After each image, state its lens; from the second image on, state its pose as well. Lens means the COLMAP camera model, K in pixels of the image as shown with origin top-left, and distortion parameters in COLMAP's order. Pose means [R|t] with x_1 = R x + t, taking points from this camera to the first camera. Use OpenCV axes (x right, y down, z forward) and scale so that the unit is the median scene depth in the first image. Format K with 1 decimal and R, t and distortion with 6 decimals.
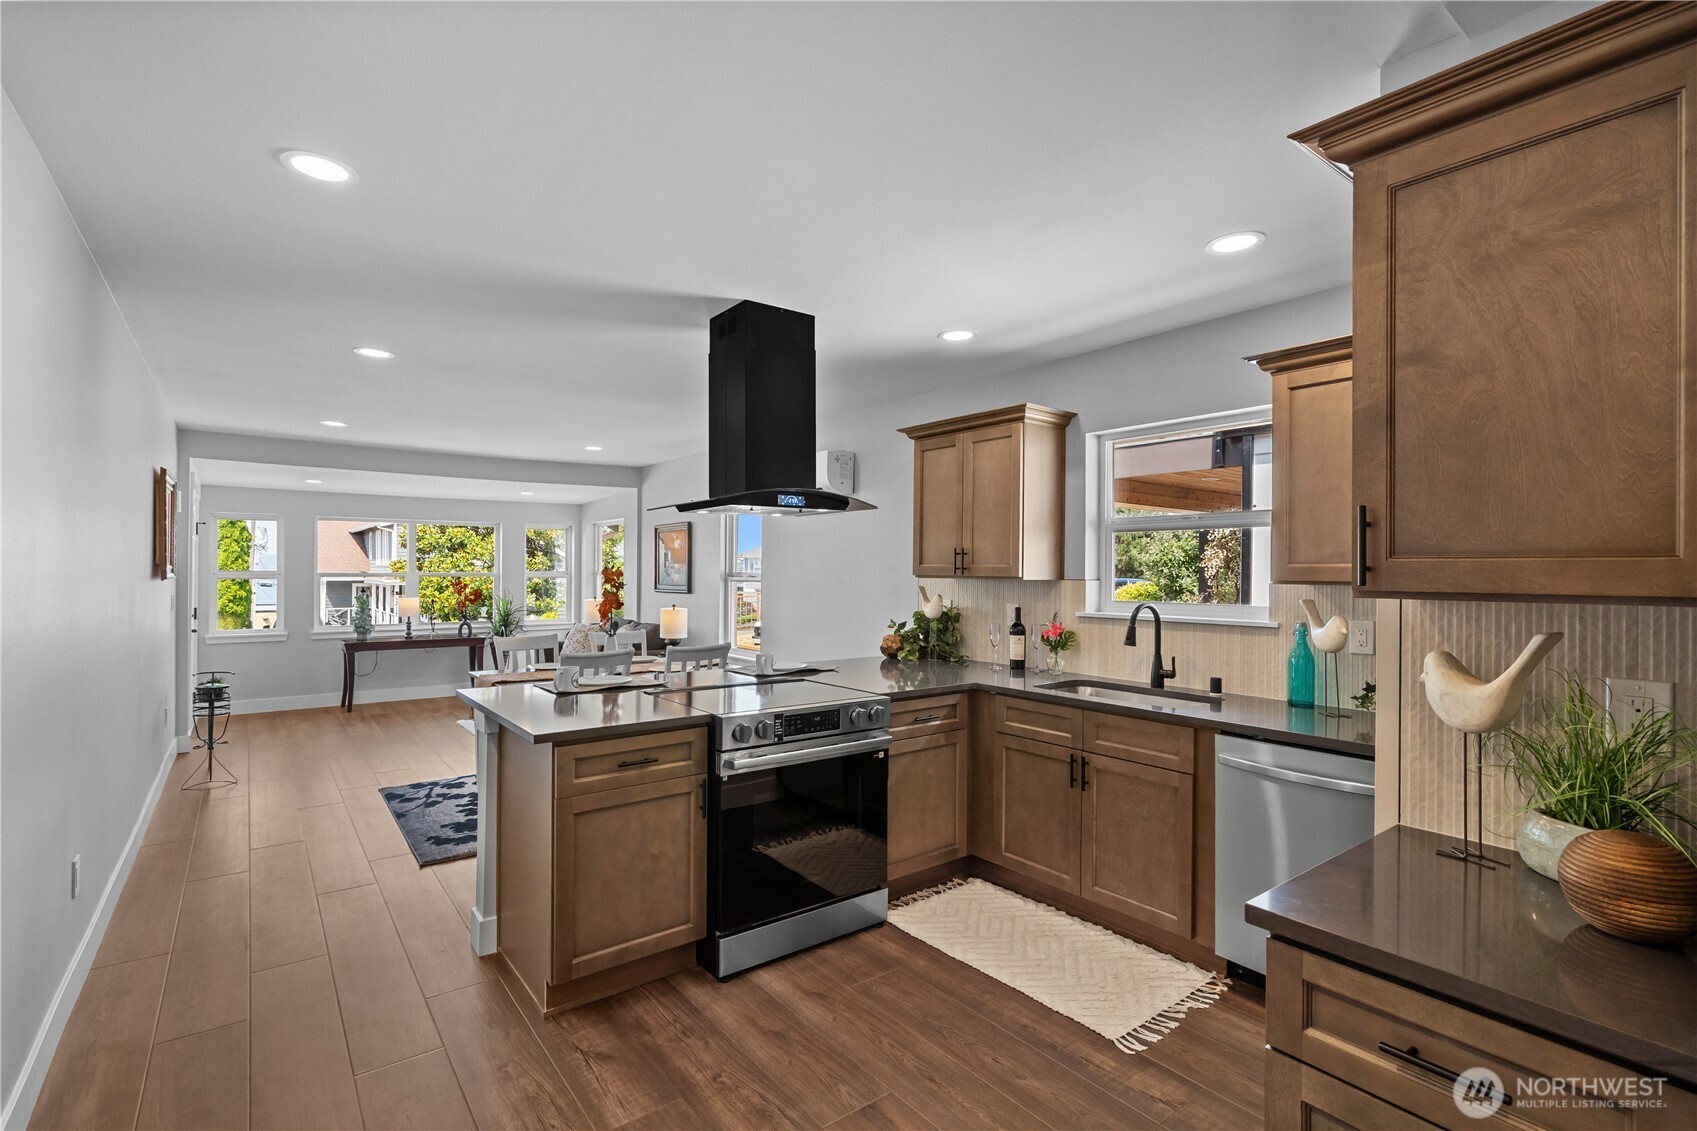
lens RADIAL K [[811.3, 0, 848.3], [0, 811.3, 550.0], [0, 0, 1]] dist [-0.014366, 0.012672]
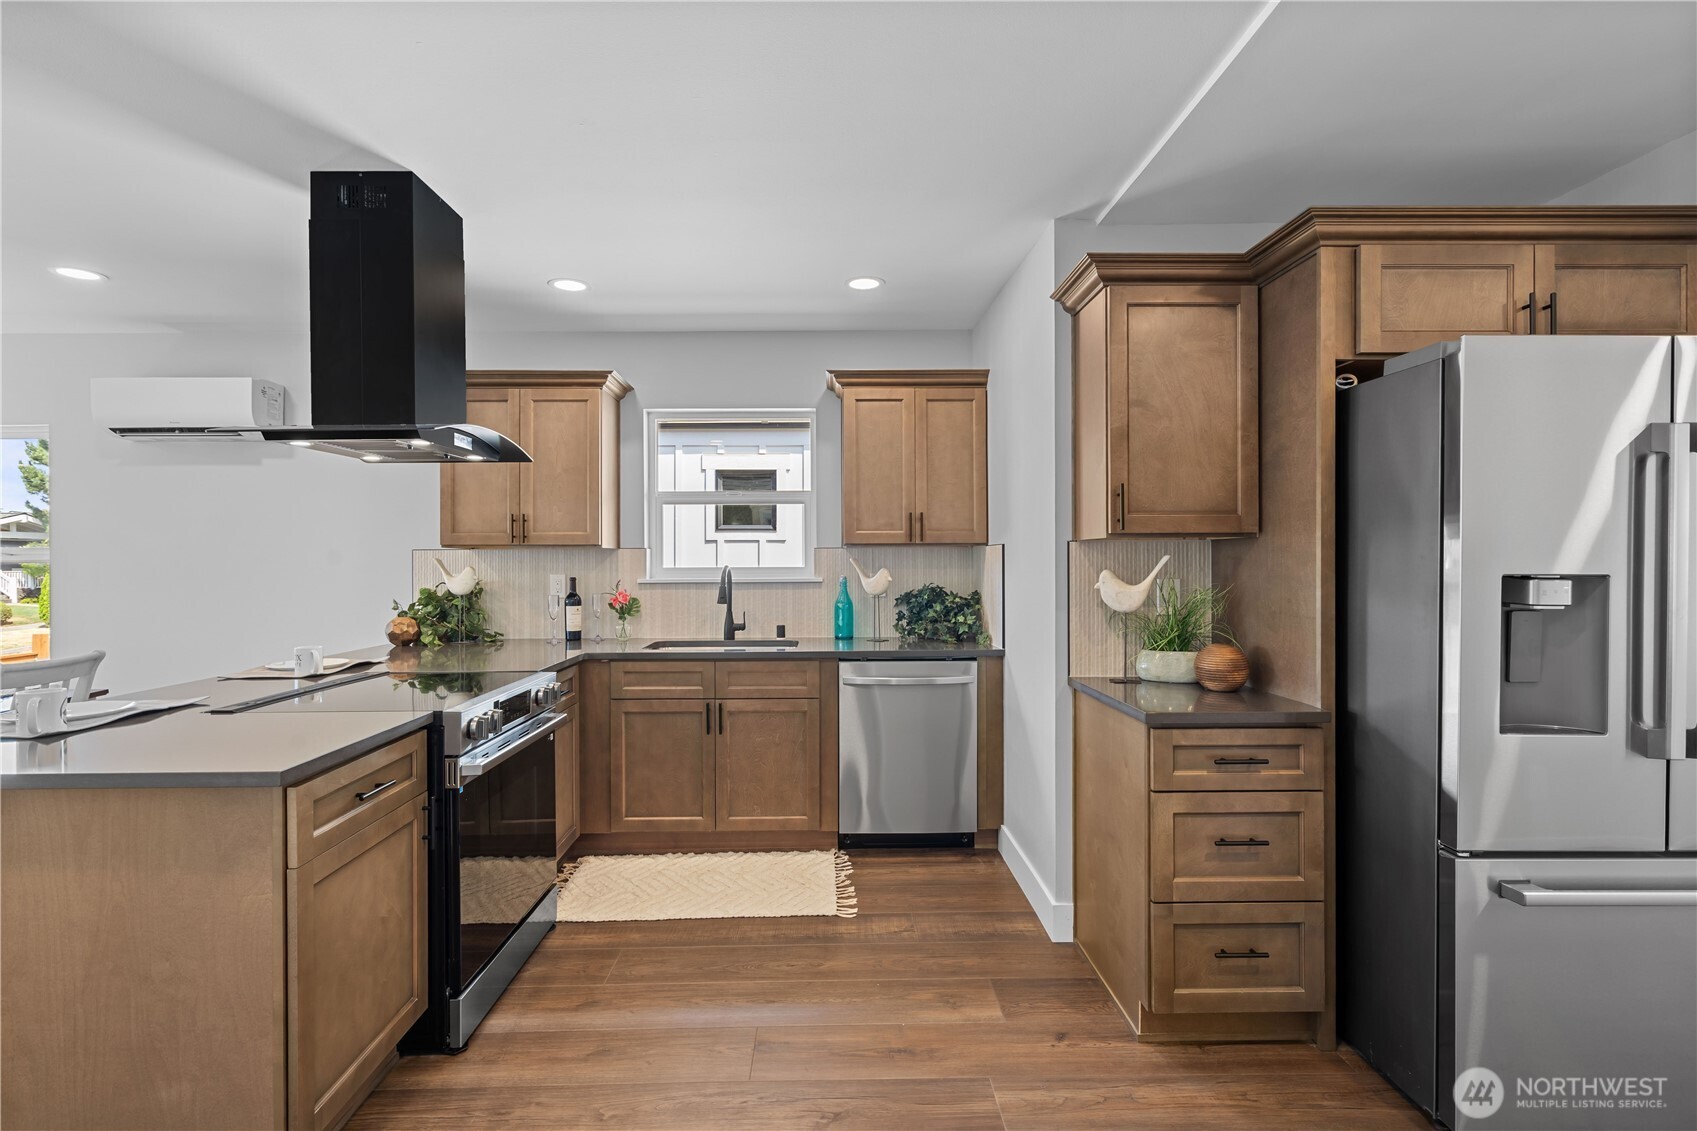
lens RADIAL K [[811.3, 0, 848.3], [0, 811.3, 550.0], [0, 0, 1]] dist [-0.014366, 0.012672]
pose [[0.568046, 0.002495, 0.822993, -0.525555], [-0.009907, 0.999944, 0.003806, 0.040448], [-0.822937, -0.010315, 0.568039, 0.232074]]
